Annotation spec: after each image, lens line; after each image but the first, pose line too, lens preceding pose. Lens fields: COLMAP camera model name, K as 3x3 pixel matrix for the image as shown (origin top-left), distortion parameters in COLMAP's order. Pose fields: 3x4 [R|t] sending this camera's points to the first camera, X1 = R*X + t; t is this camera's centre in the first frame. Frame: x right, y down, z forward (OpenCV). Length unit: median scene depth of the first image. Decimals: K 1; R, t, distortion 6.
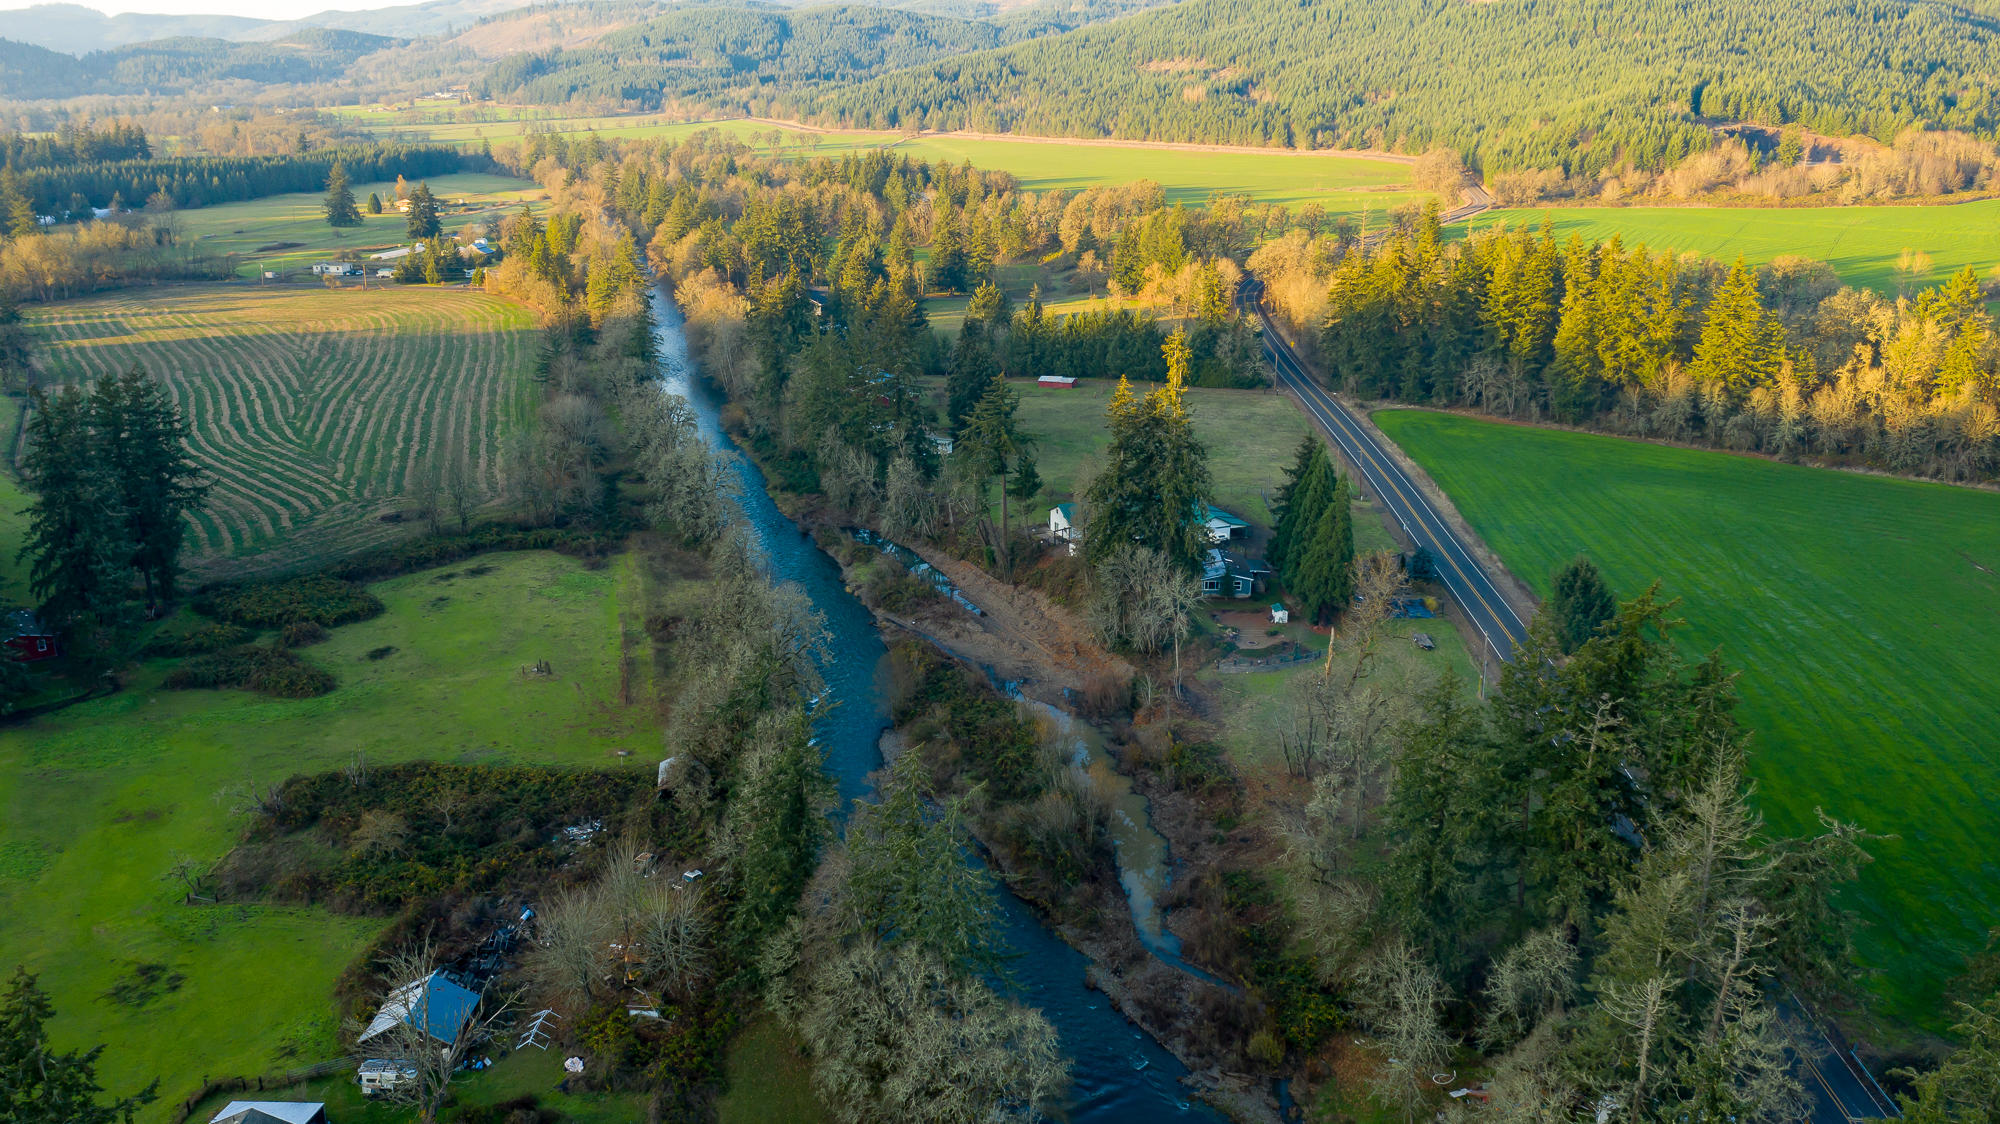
lens RADIAL K [[1588.0, 0, 1004.7], [0, 1588.0, 560.3], [0, 0, 1]] dist [-0.011271, 0.007550]
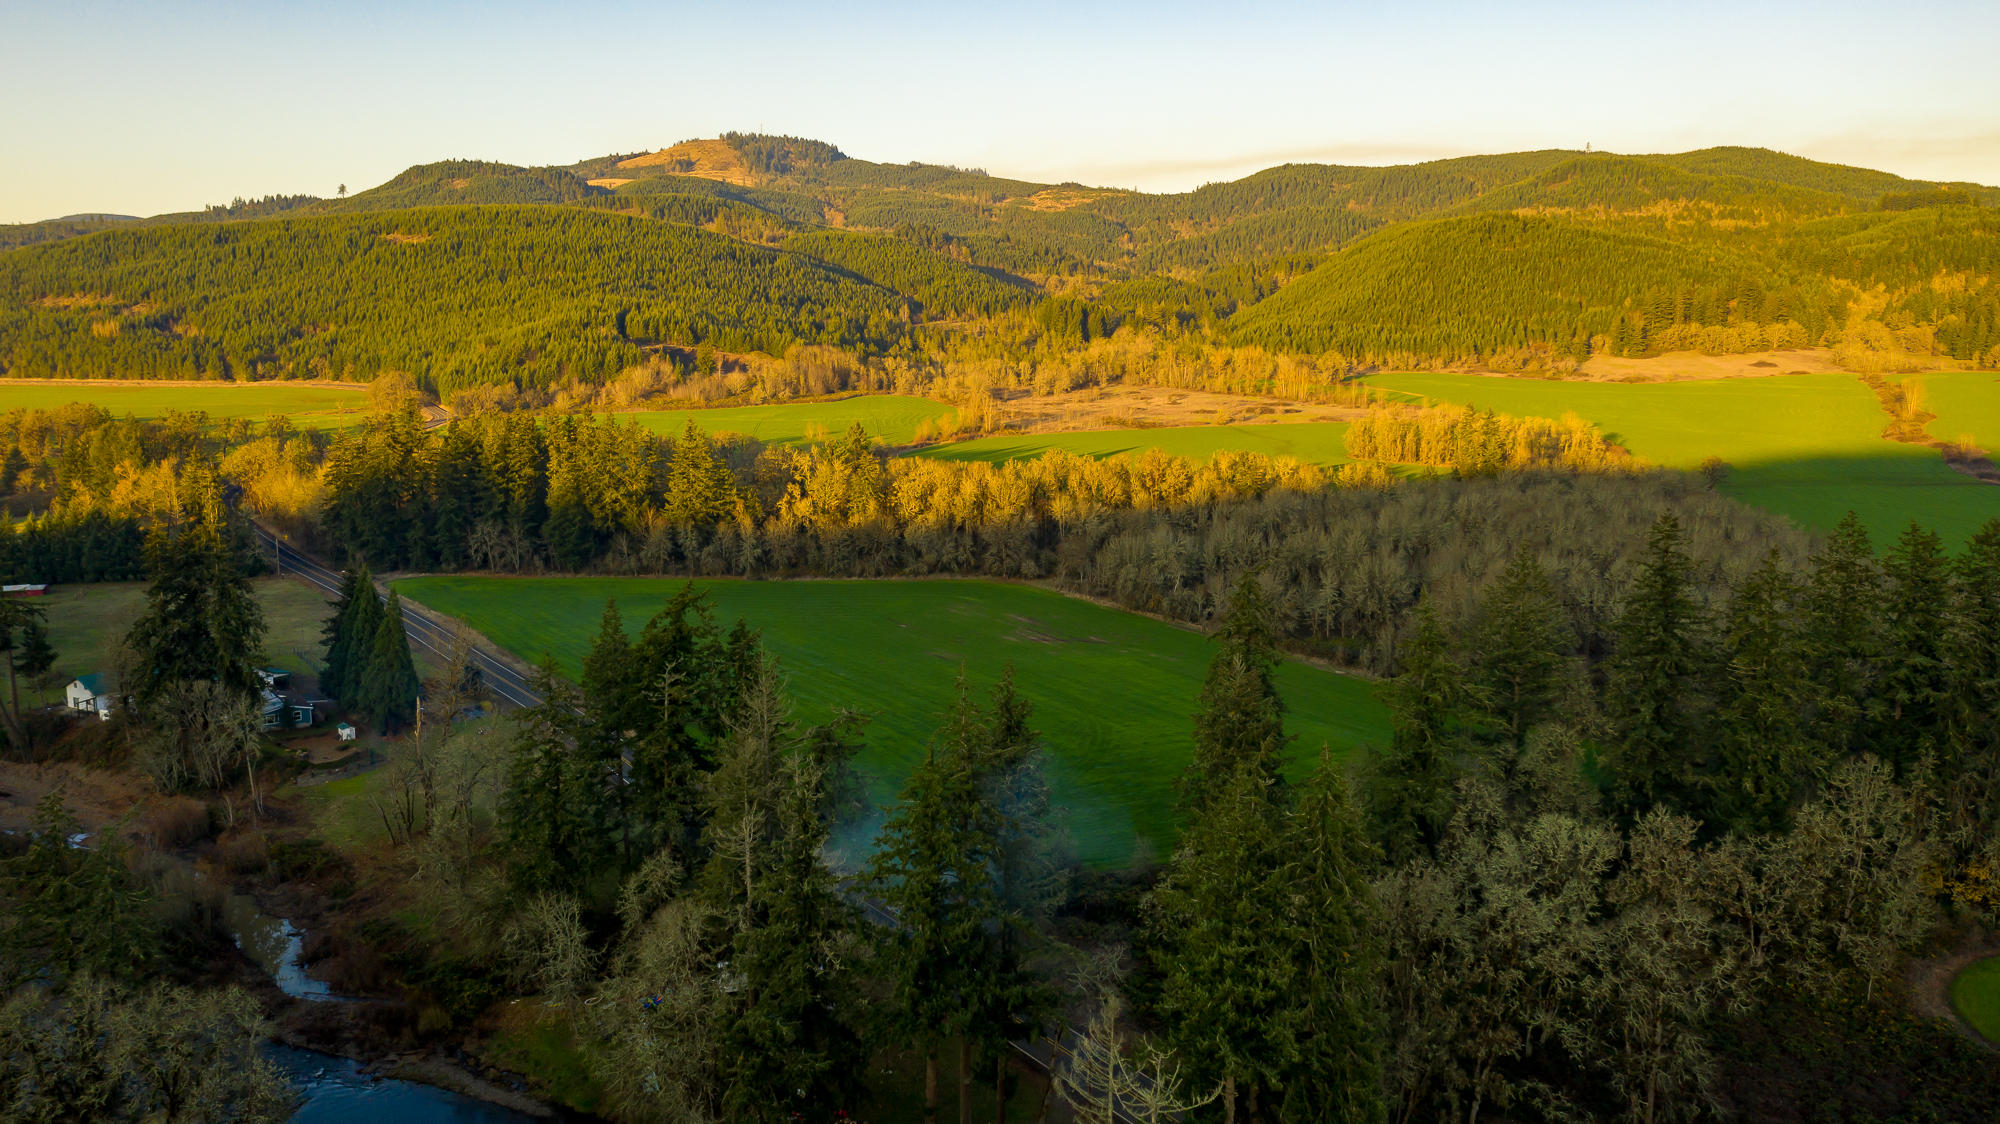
lens RADIAL K [[1588.0, 0, 1005.8], [0, 1588.0, 561.6], [0, 0, 1]] dist [-0.011271, 0.007550]
pose [[0.803390, -0.090194, 0.588582, -0.055071], [0.176959, 0.979968, -0.091371, 0.063731], [-0.568550, 0.177561, 0.803257, -0.072105]]
